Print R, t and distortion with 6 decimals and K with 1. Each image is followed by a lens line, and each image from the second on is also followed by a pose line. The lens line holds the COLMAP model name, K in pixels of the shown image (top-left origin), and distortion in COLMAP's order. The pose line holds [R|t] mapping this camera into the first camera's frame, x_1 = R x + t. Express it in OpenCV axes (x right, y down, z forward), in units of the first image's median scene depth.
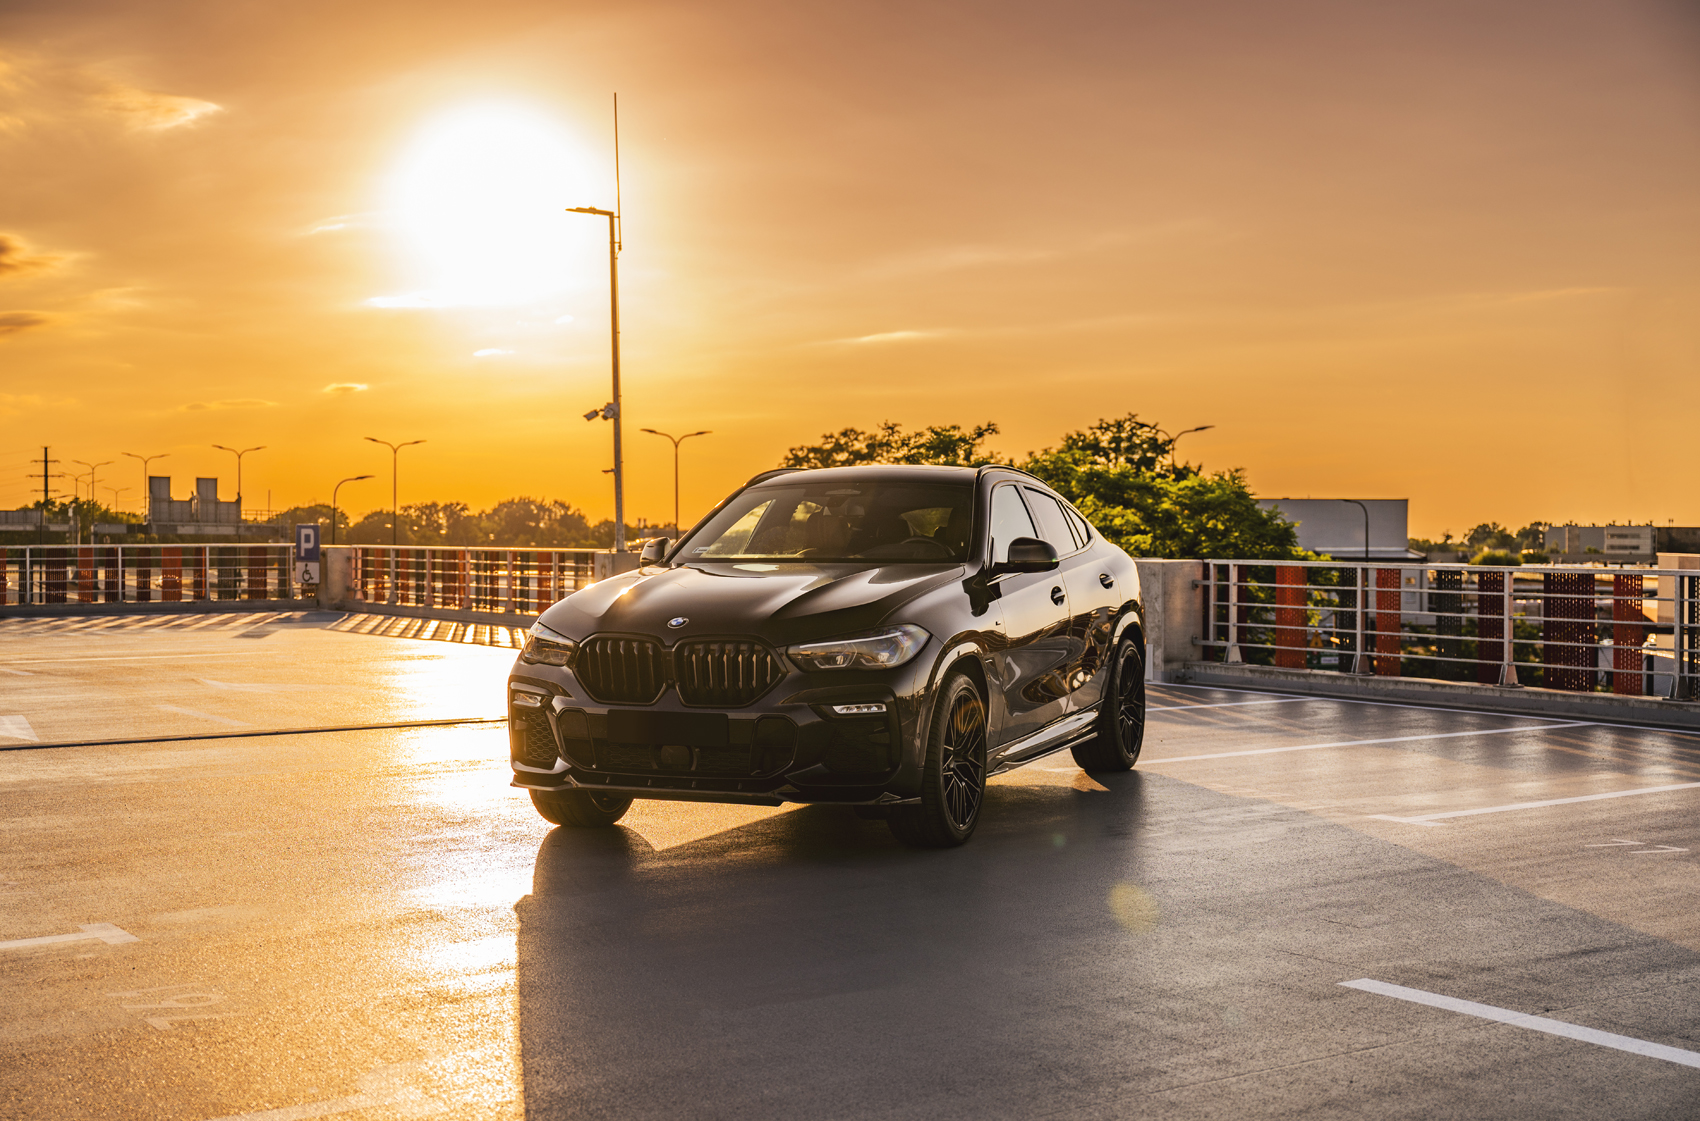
lens RADIAL K [[2097.4, 0, 850.0], [0, 2097.4, 560.5], [0, 0, 1]] dist [0.088255, -0.234843]
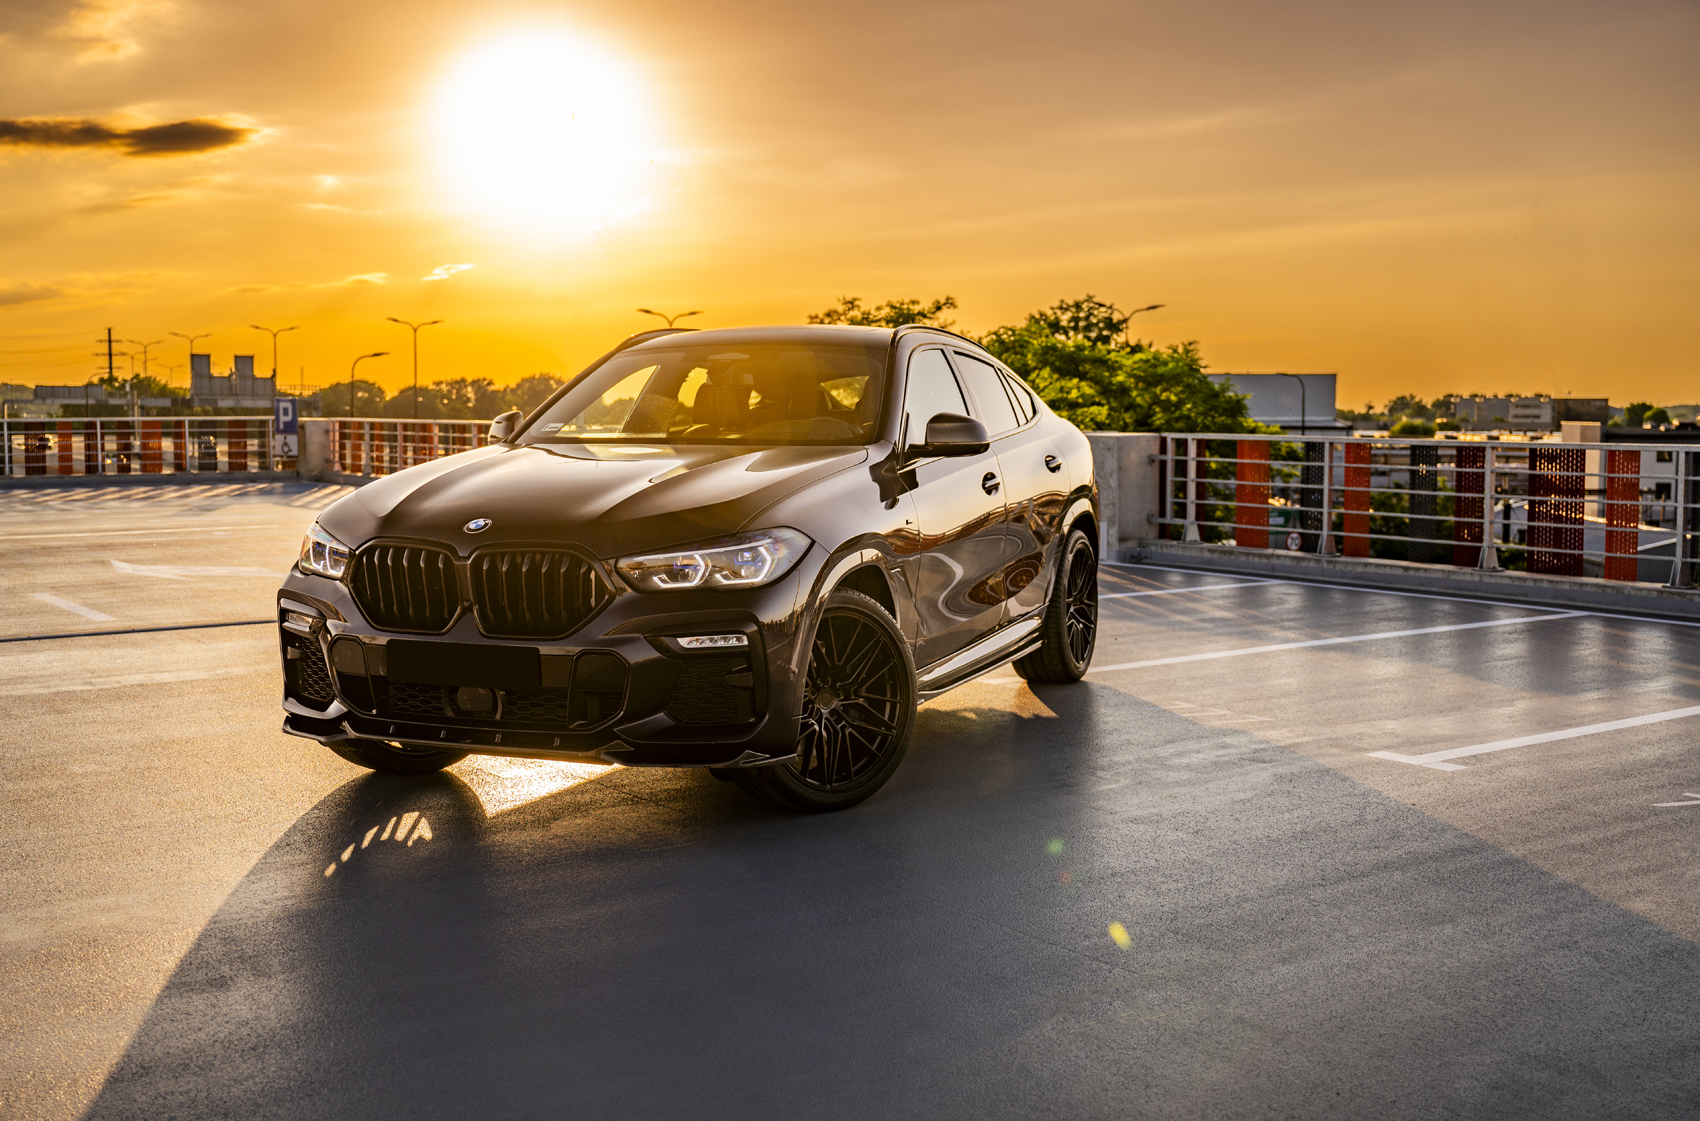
lens RADIAL K [[1877.6, 0, 847.5], [0, 1877.6, 517.4], [0, 0, 1]] dist [0.012014, 0.017951]
pose [[0.999983, -0.002048, 0.005457, 0.021976], [0.001791, 0.998907, 0.046713, -0.002325], [-0.005547, -0.046702, 0.998893, 0.151604]]
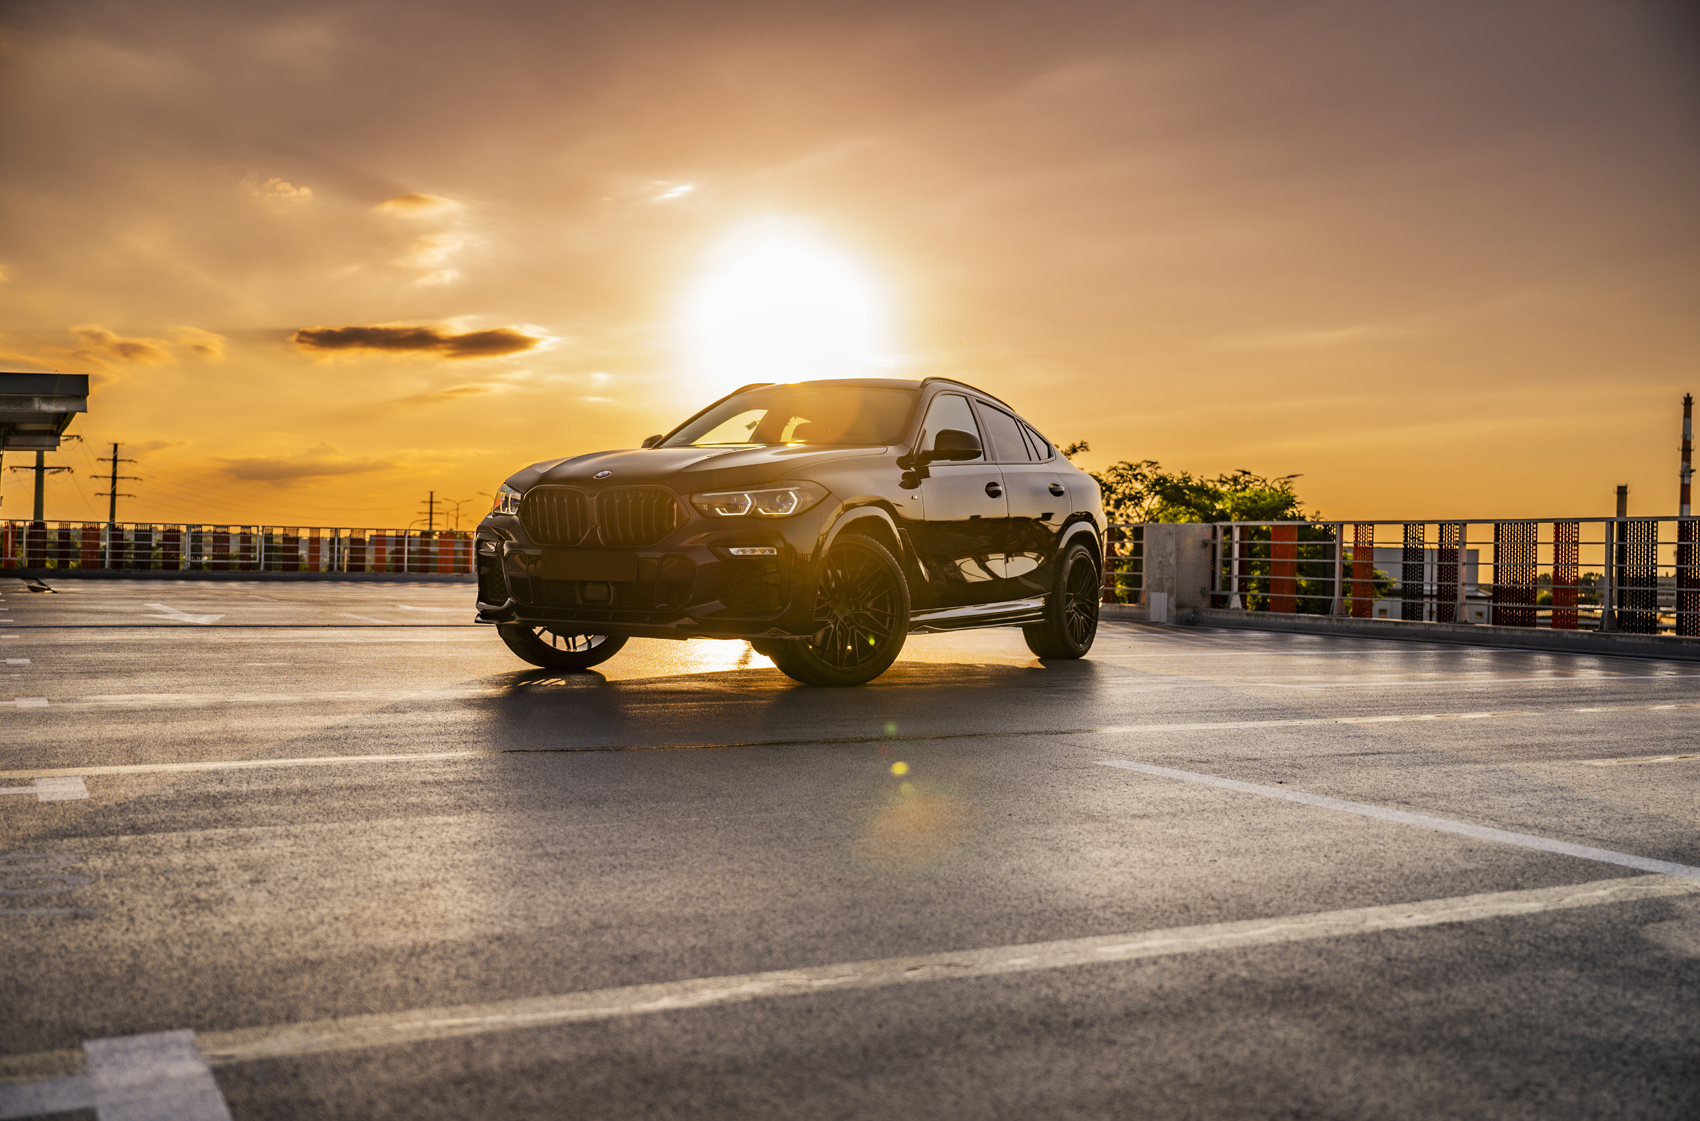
lens RADIAL K [[1618.1, 0, 850.0], [0, 1618.1, 560.5], [0, 0, 1]] dist [0.002360, 0.014700]
pose [[0.993644, 0.018309, -0.111072, 0.067610], [-0.020163, 0.999675, -0.015586, 0.039635], [0.110751, 0.017727, 0.993690, 0.073839]]
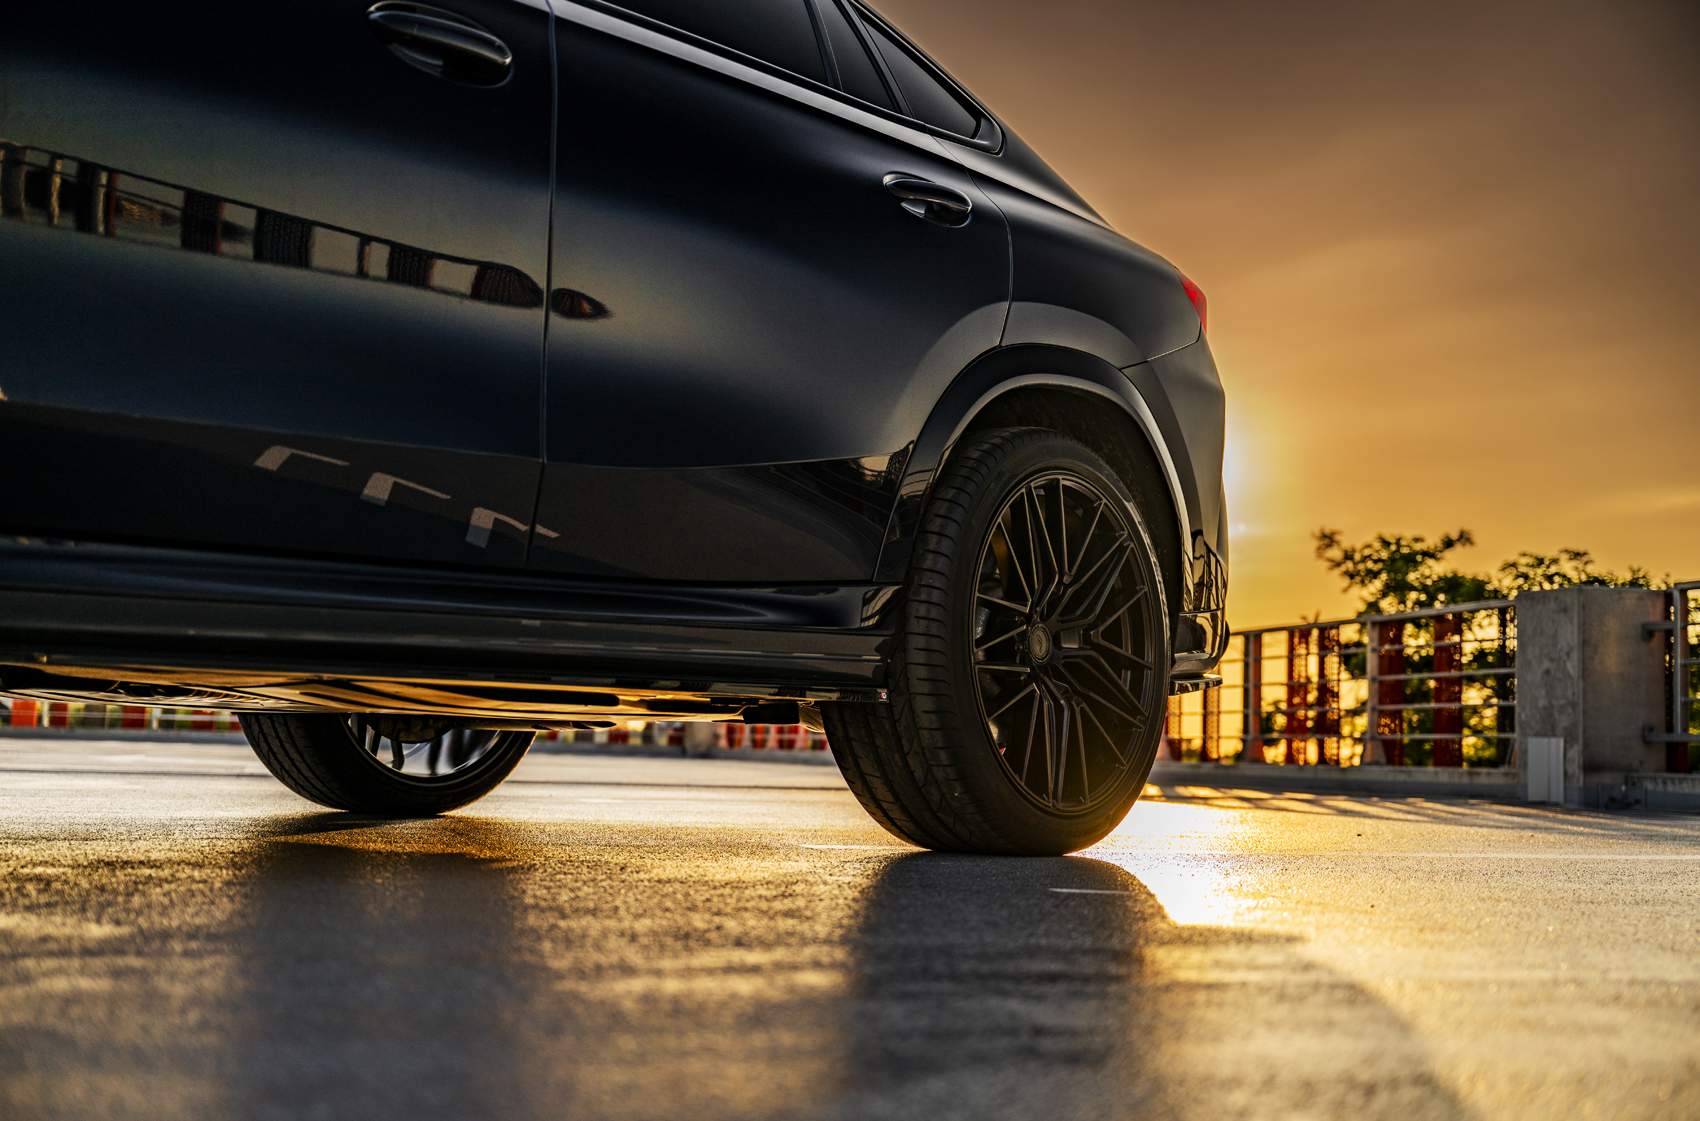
lens RADIAL K [[1985.7, 0, 850.0], [0, 1985.7, 560.5], [0, 0, 1]] dist [0.008914, 0.014070]
pose [[0.954947, -0.000480, -0.296776, 0.121074], [-0.034281, 0.993127, -0.111913, 0.058373], [0.294790, 0.117044, 0.948367, 0.455303]]
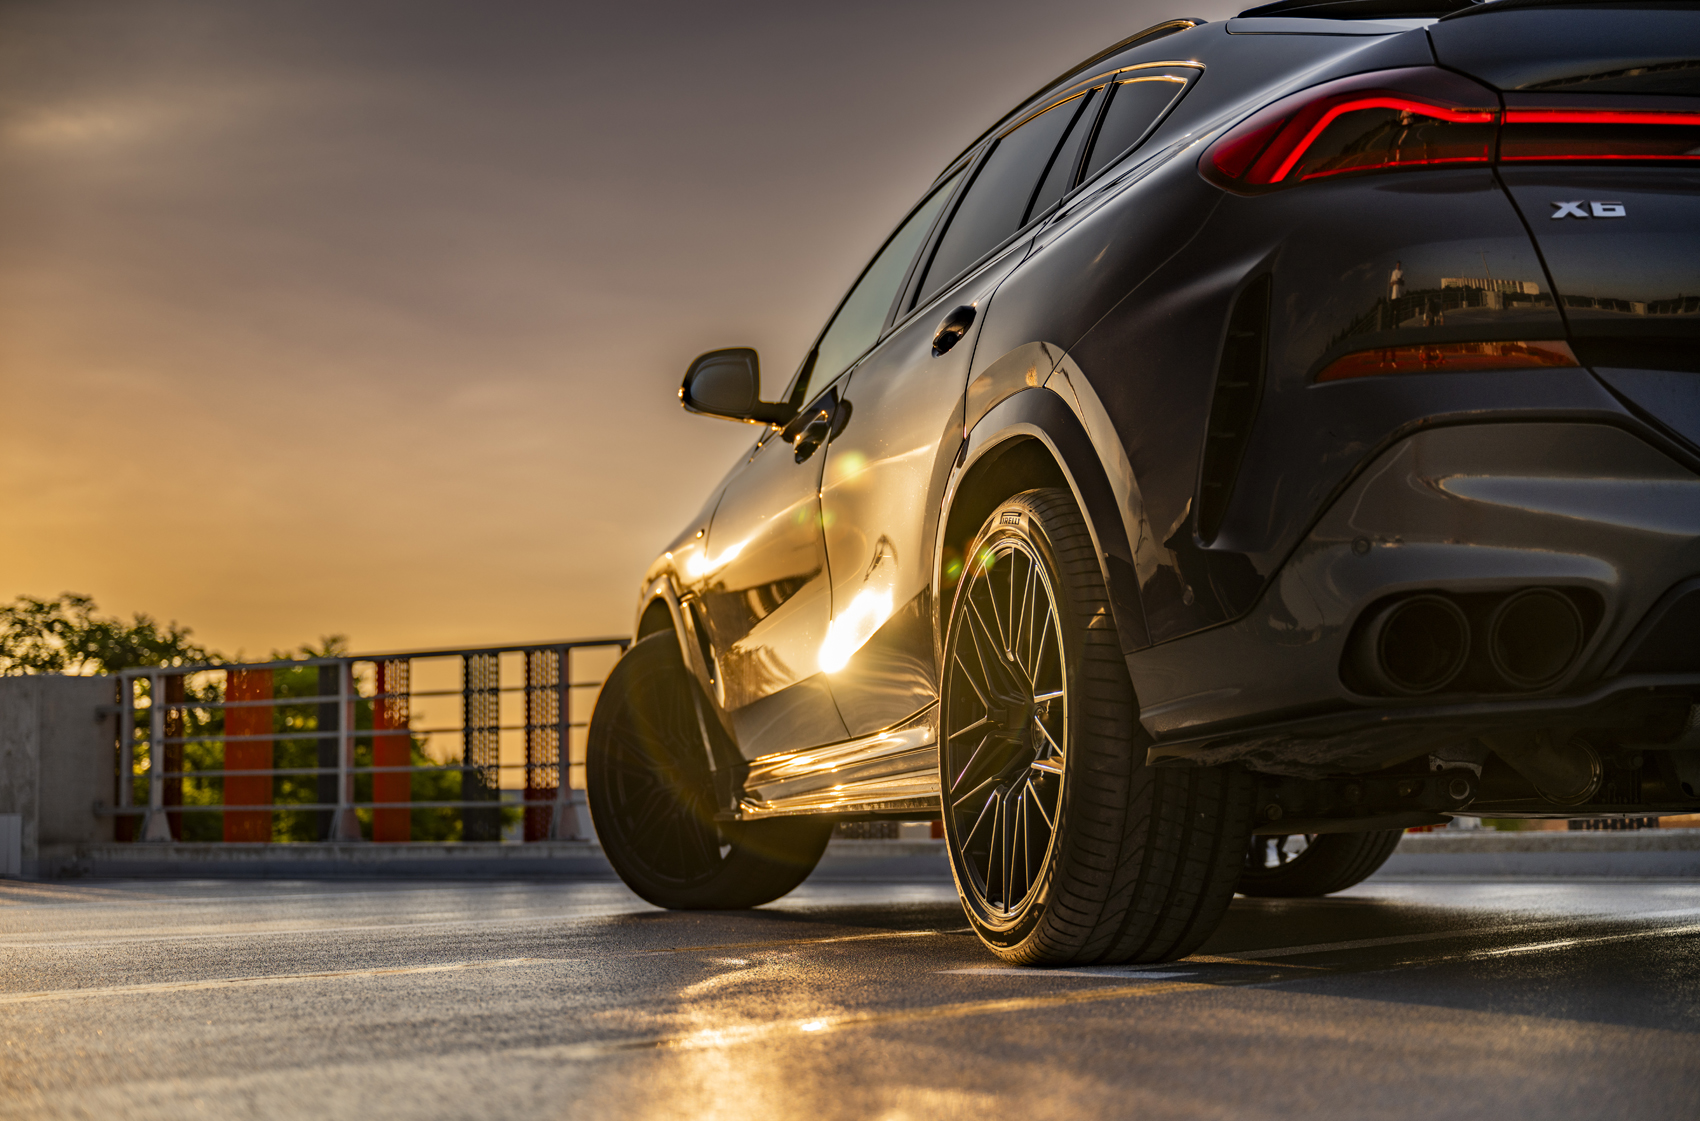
lens RADIAL K [[2654.5, 0, 850.0], [0, 2654.5, 560.5], [0, 0, 1]] dist [0.033824, -0.013800]
pose [[0.951465, 0.016733, 0.307301, 0.135098], [0.018841, 0.993481, -0.112433, 0.057410], [-0.307179, 0.112766, 0.944947, 0.222582]]
